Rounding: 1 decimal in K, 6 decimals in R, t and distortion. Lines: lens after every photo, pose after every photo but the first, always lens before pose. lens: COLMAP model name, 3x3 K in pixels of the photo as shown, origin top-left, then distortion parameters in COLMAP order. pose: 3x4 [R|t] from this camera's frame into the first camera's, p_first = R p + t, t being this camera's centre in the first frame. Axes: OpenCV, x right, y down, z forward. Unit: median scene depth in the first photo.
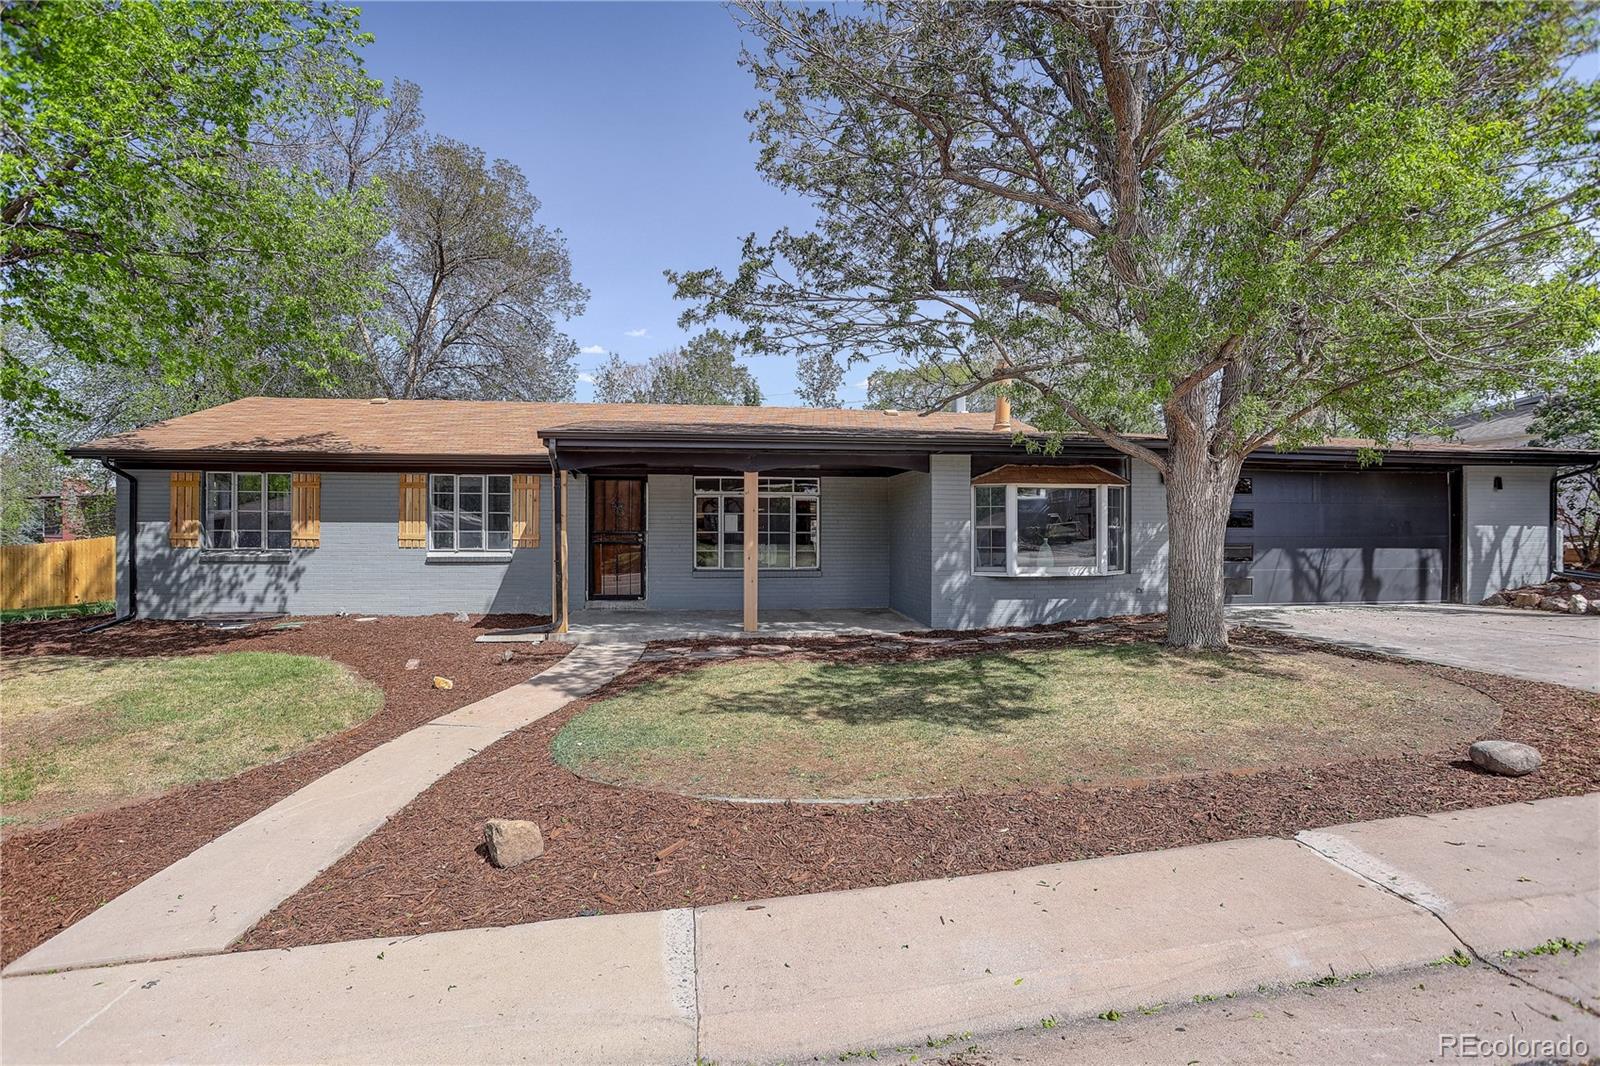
lens RADIAL K [[789.3, 0, 775.4], [0, 789.3, 526.2], [0, 0, 1]] dist [-0.030480, 0.003386]
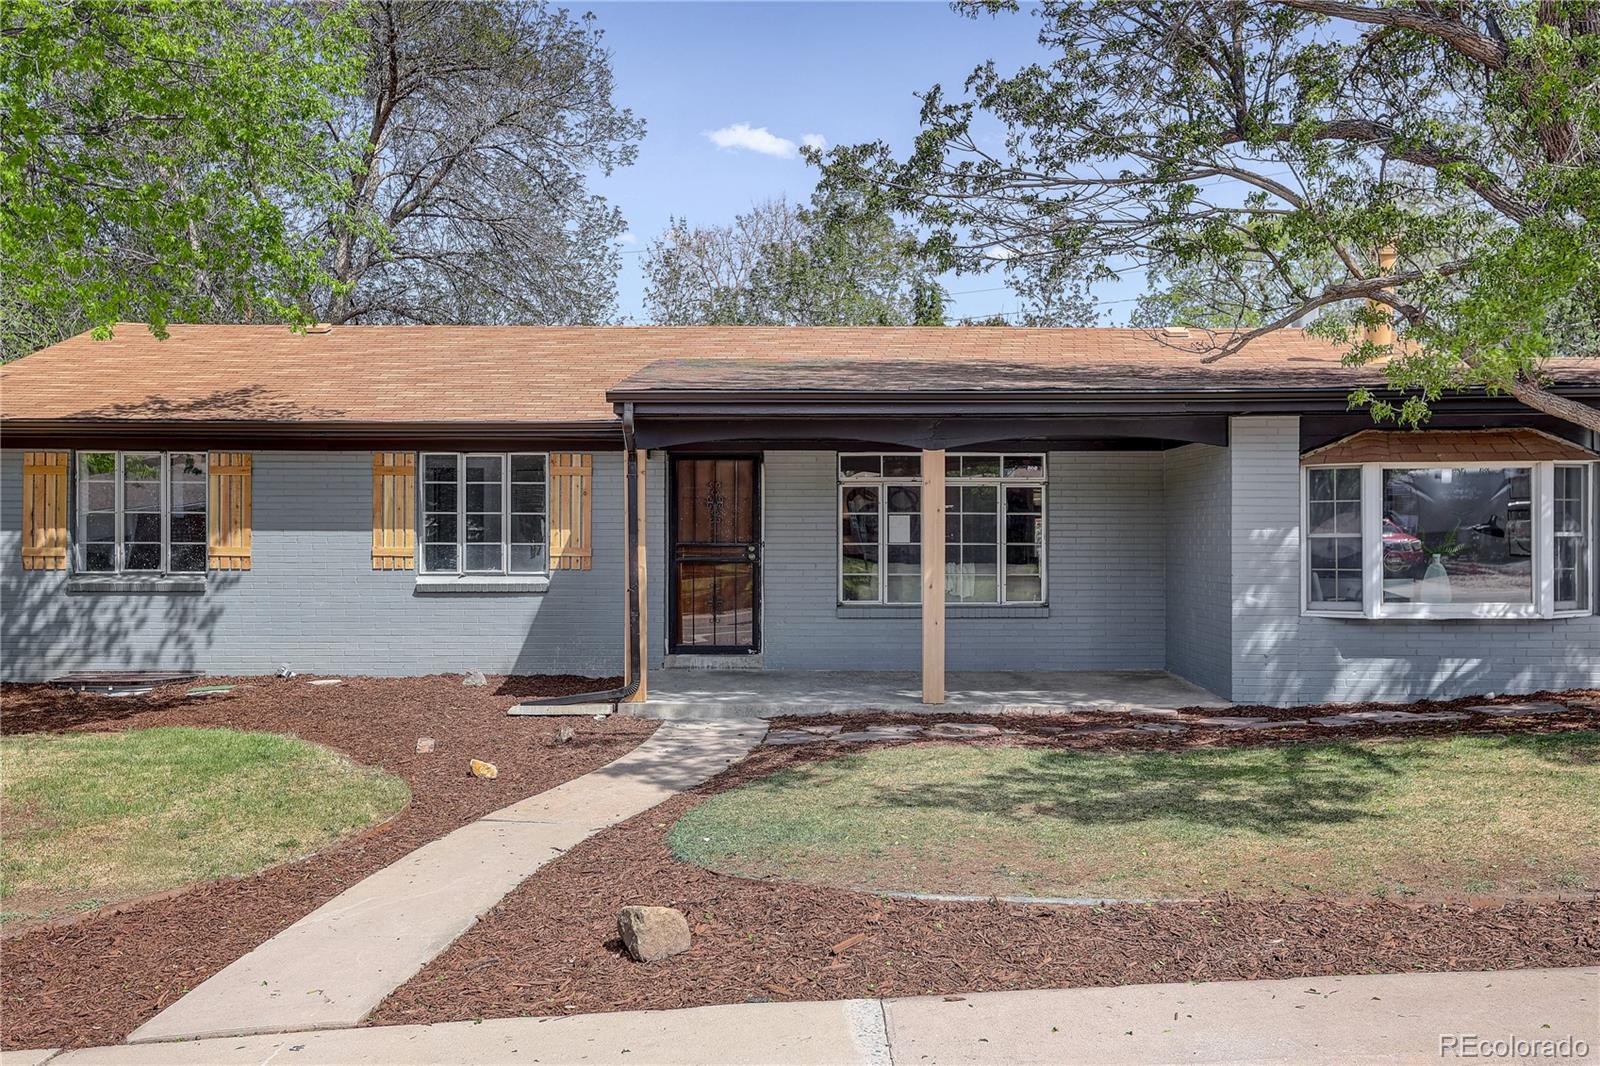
lens RADIAL K [[1502.2, 0, 797.0], [0, 1502.2, 528.4], [0, 0, 1]] dist [0.033427, 0.000000]
pose [[0.993434, -0.002547, -0.114381, -0.002011], [0.002689, 0.999996, 0.001084, -0.007194], [0.114378, -0.001385, 0.993436, -0.193227]]
